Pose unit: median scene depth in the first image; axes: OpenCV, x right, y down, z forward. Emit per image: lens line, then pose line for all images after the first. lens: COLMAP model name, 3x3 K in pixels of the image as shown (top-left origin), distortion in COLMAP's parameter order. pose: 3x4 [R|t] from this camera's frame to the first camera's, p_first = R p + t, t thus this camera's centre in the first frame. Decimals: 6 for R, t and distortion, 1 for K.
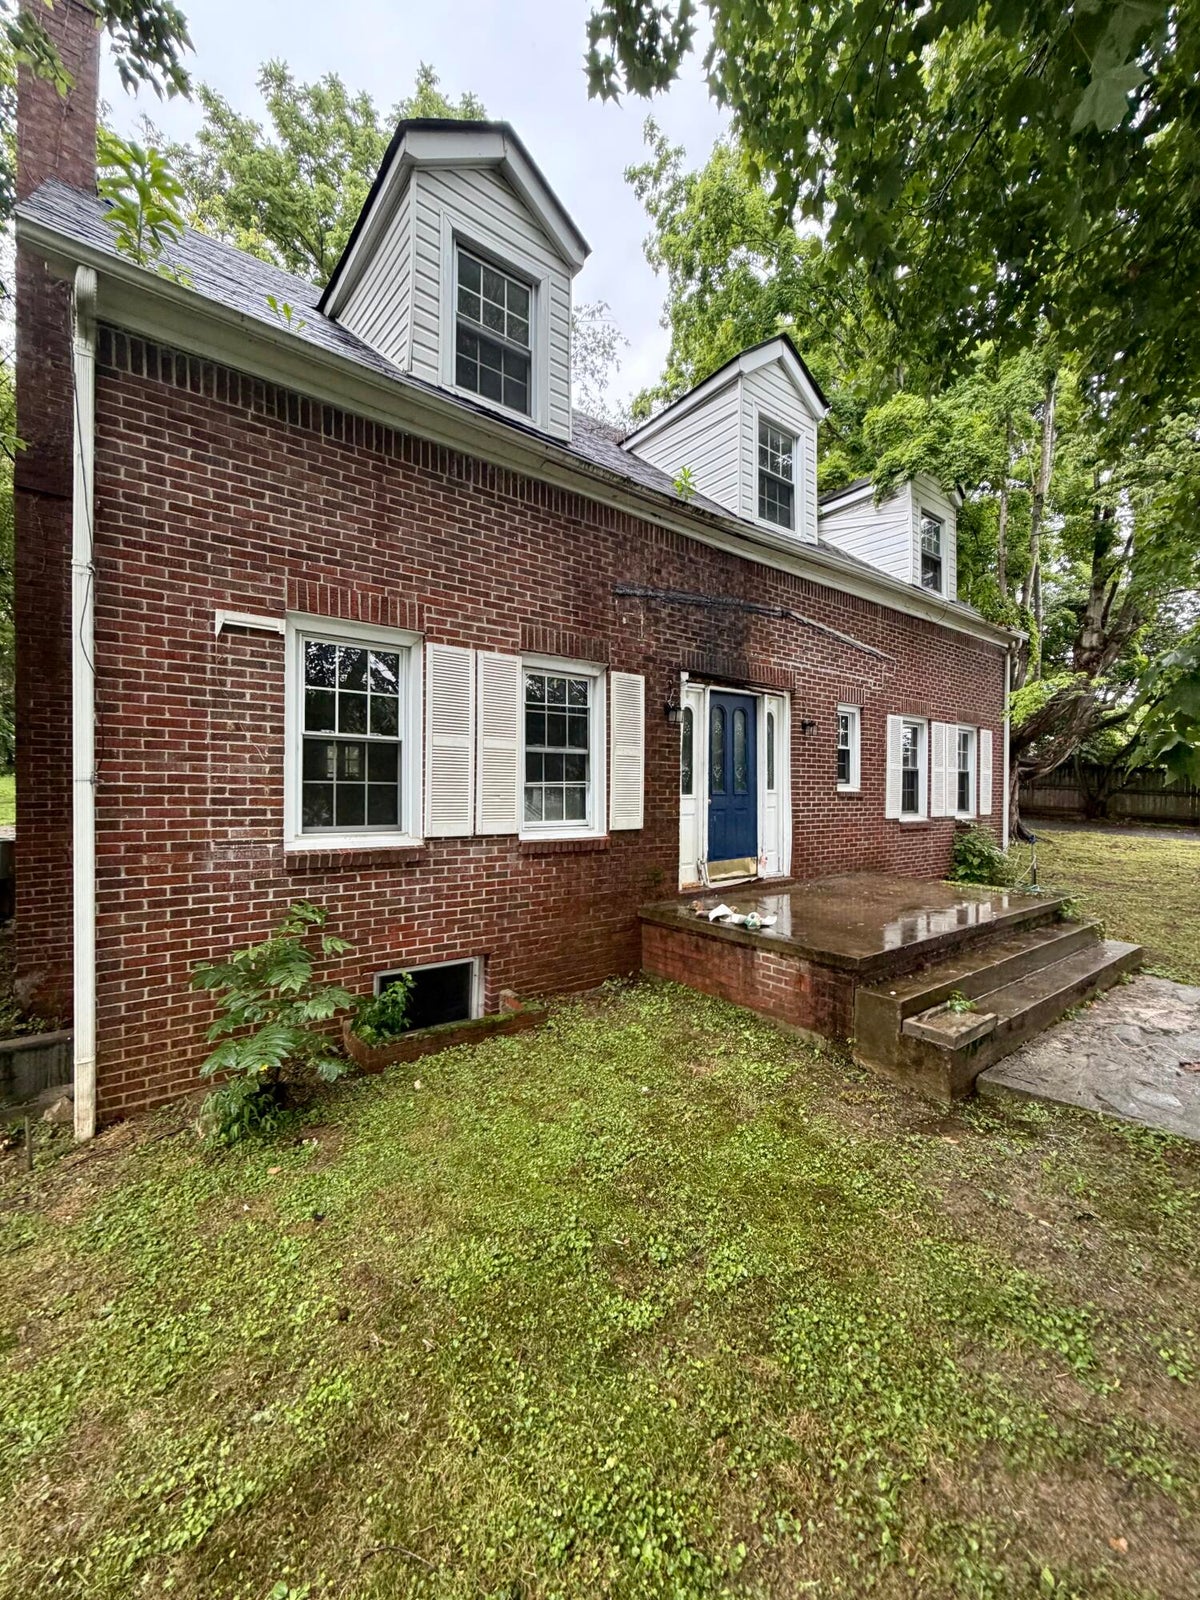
lens RADIAL K [[646.1, 0, 604.3], [0, 646.1, 798.1], [0, 0, 1]] dist [-0.001178, 0.000566]
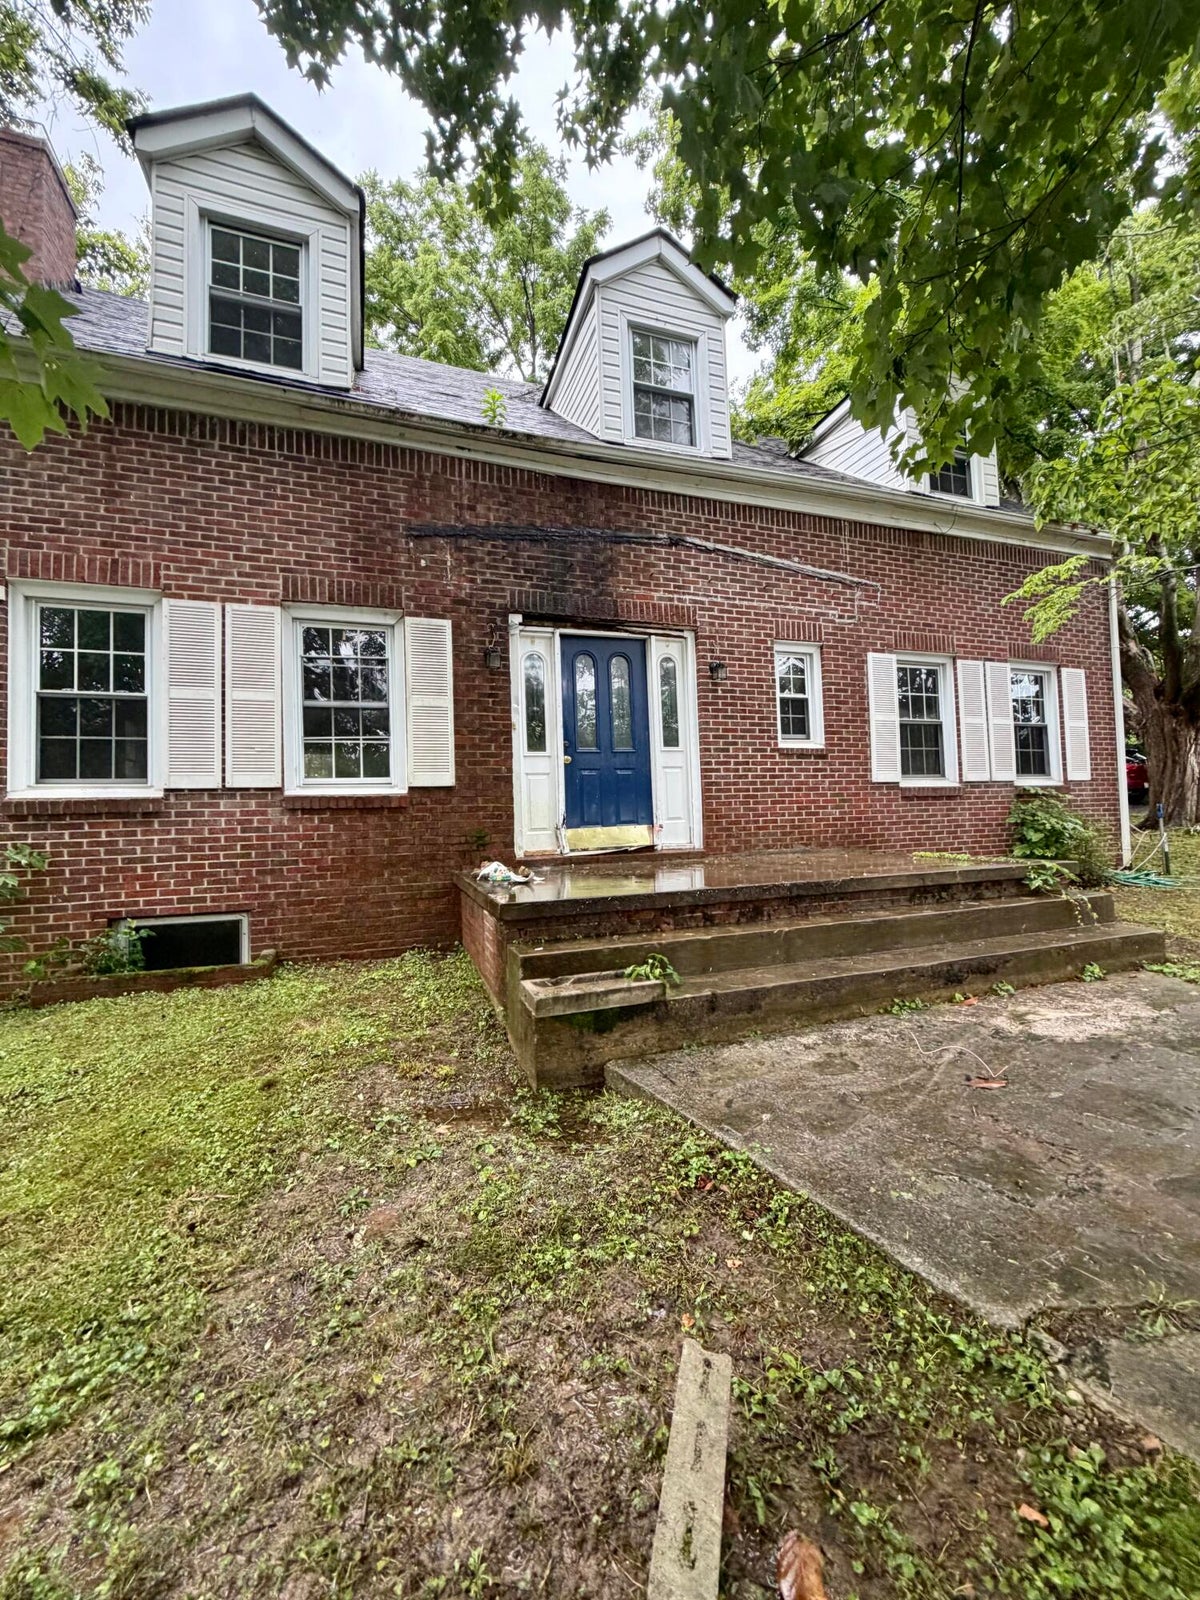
lens RADIAL K [[646.1, 0, 601.8], [0, 646.1, 798.1], [0, 0, 1]] dist [-0.001178, 0.000566]
pose [[0.947179, -0.045923, -0.317402, 0.609660], [0.032824, 0.998379, -0.046498, 0.127352], [0.319023, 0.033624, 0.947150, 0.229748]]
